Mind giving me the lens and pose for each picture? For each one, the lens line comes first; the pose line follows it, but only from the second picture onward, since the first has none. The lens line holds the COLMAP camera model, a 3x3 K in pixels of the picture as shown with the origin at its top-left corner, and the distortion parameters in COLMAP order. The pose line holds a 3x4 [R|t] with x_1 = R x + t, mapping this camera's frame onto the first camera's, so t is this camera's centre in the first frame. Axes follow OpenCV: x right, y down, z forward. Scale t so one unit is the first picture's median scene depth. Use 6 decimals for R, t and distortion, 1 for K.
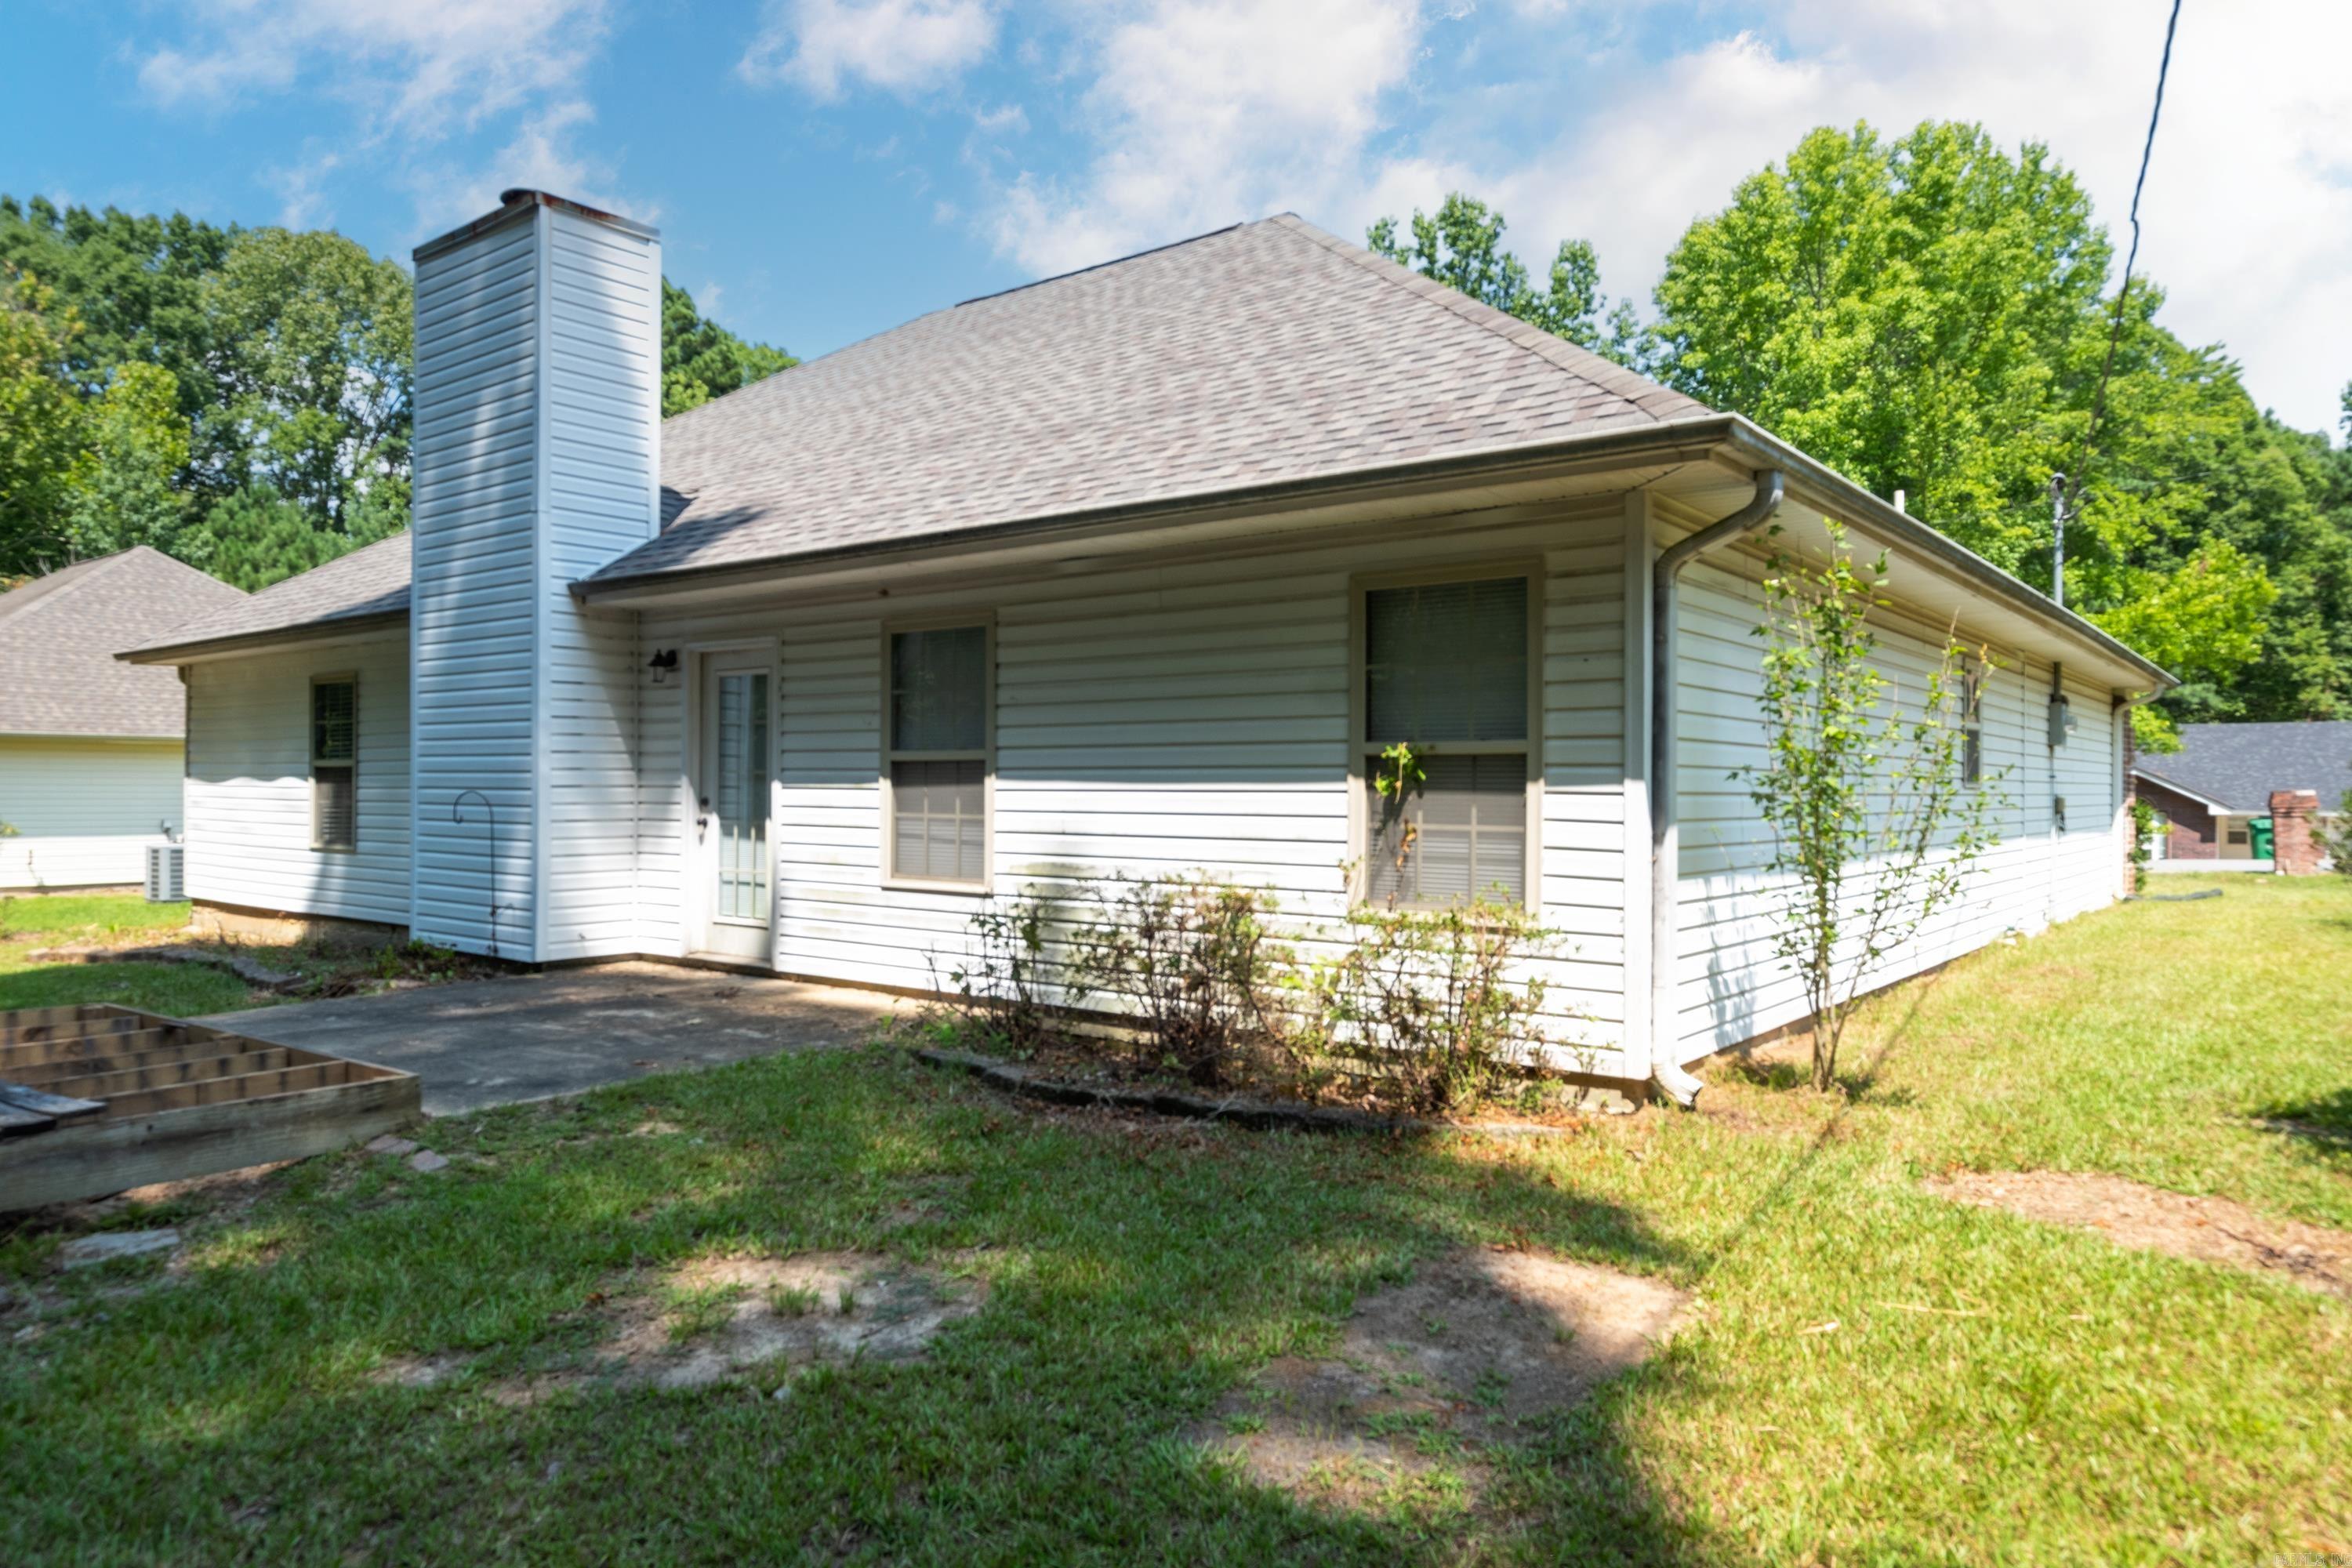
lens RADIAL K [[1516.2, 0, 1176.0], [0, 1516.2, 784.0], [0, 0, 1]] dist [0.001357, 0.000291]
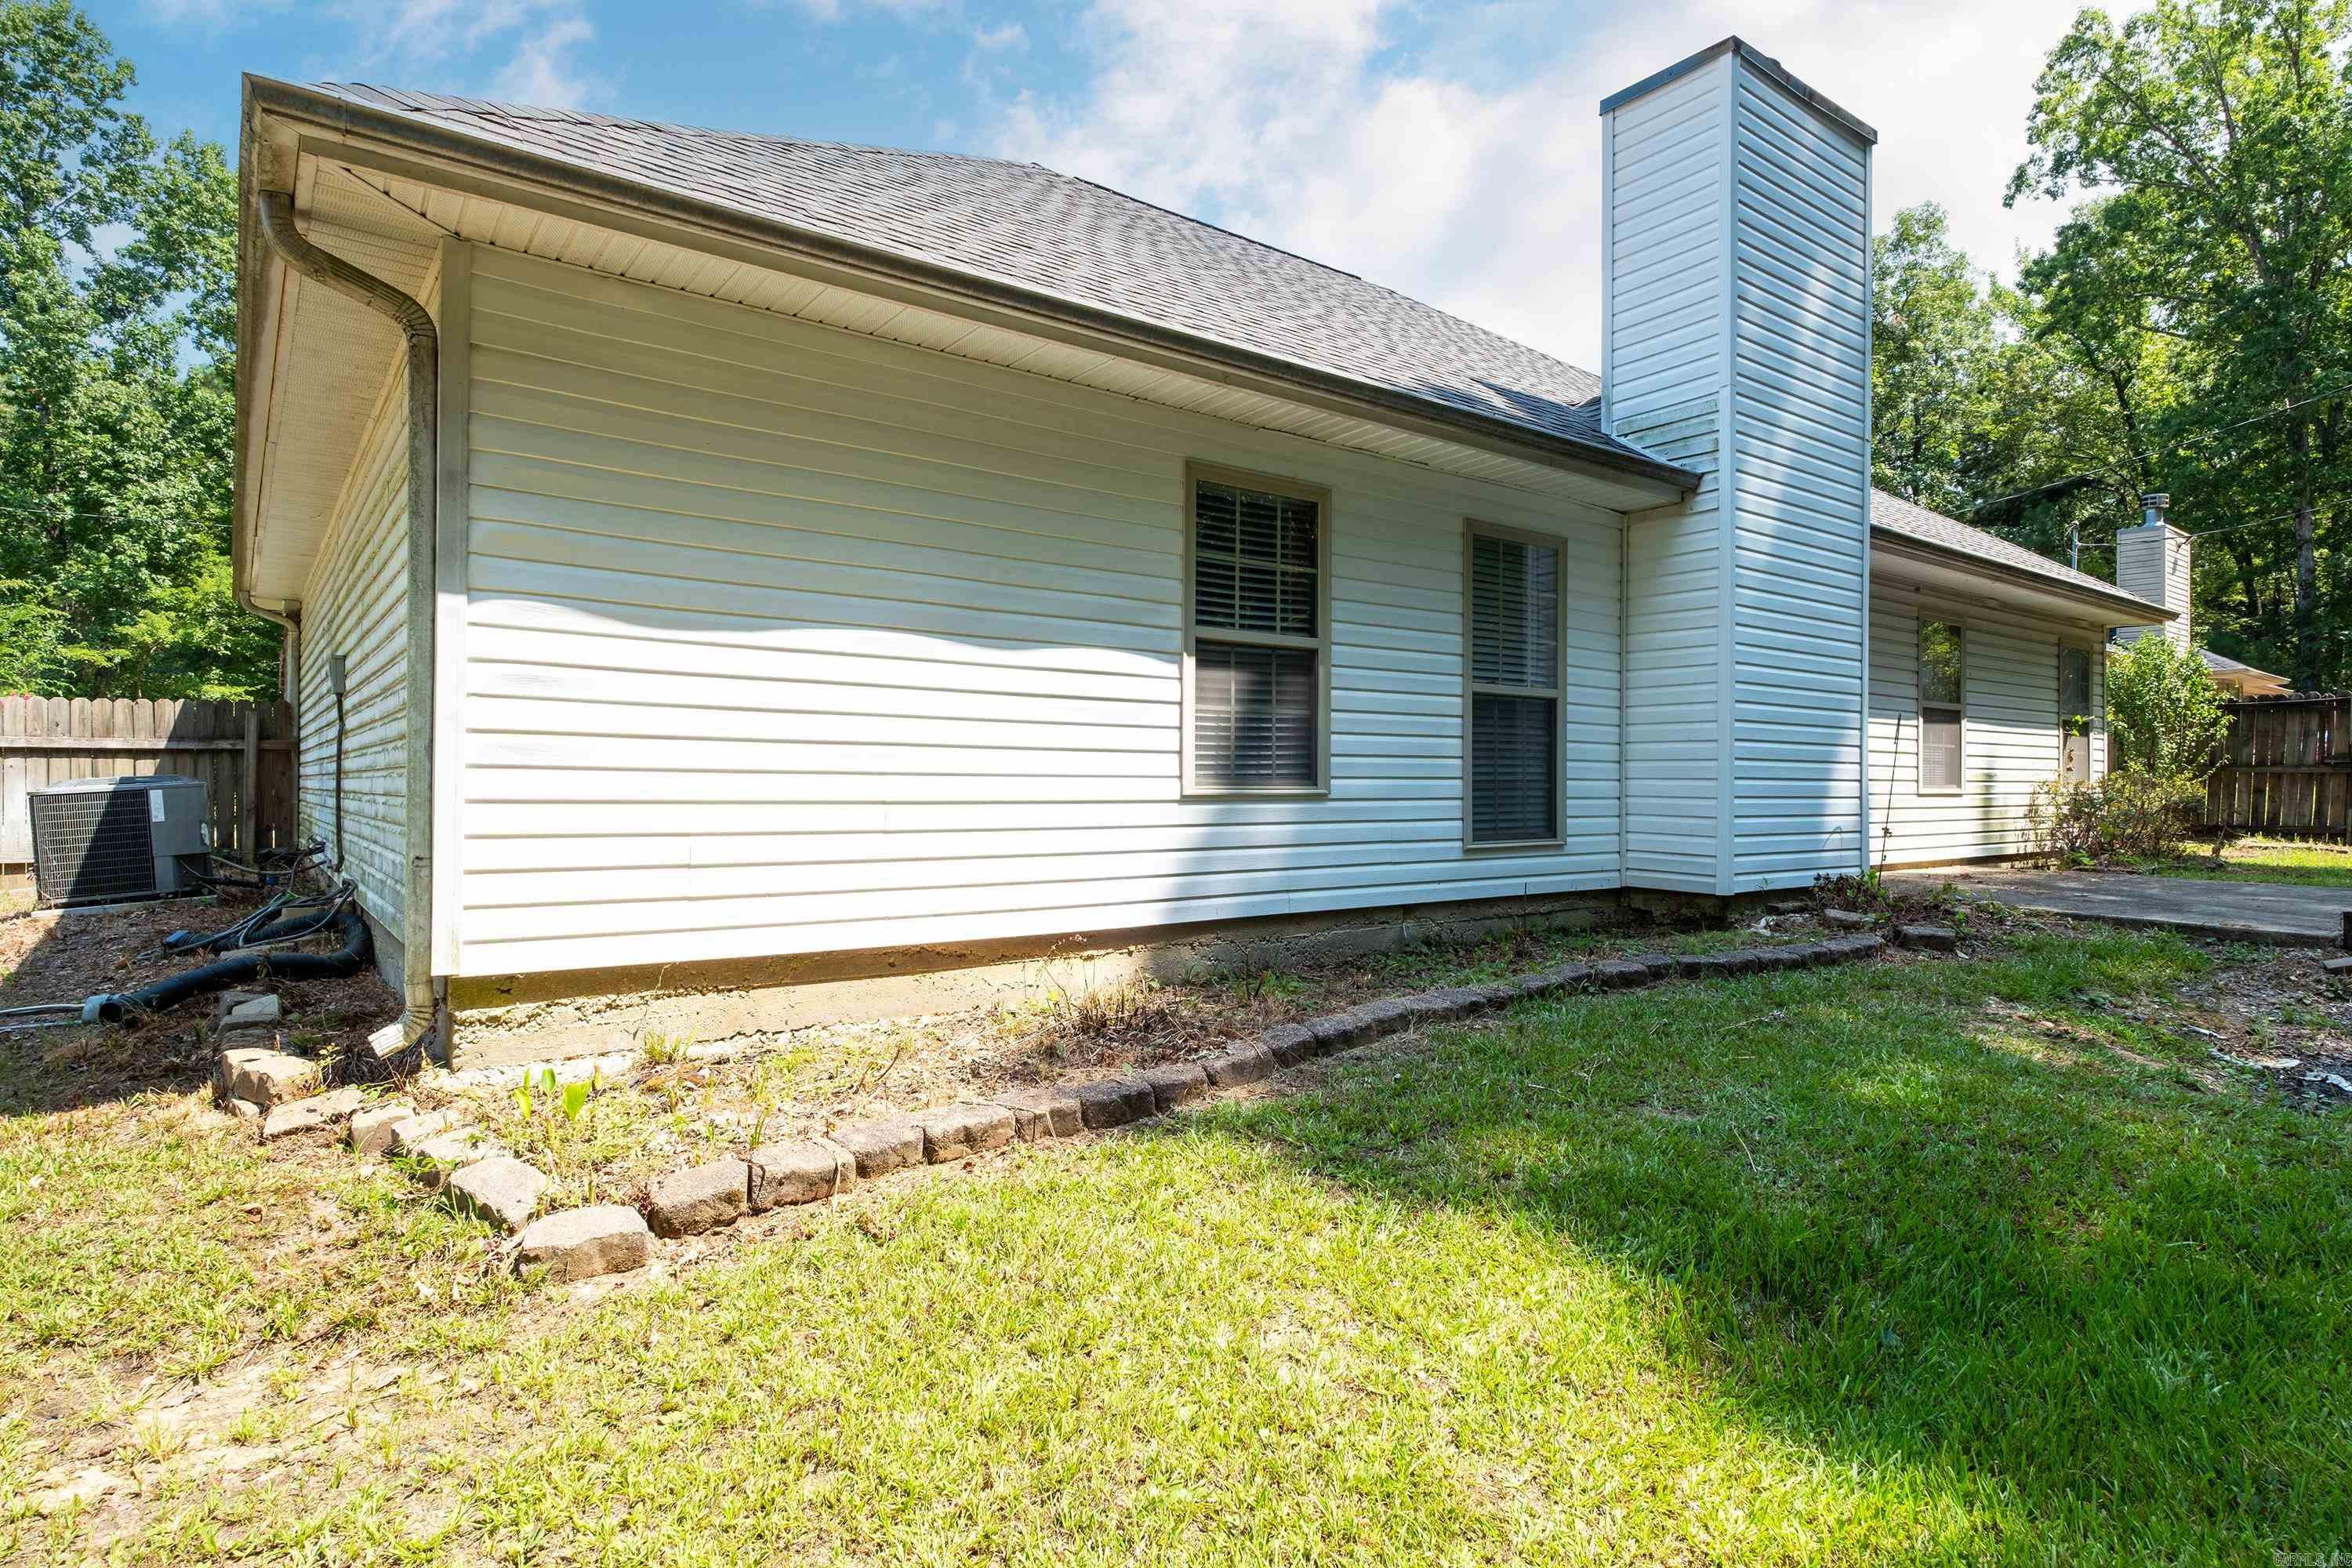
lens RADIAL K [[1251.9, 0, 1176.0], [0, 1251.9, 784.0], [0, 0, 1]] dist [0.000179, 0.000001]
pose [[0.254858, -0.002553, 0.966975, -1.015076], [-0.005966, 0.999973, 0.004213, 0.037886], [-0.966960, -0.006843, 0.254836, 0.928727]]
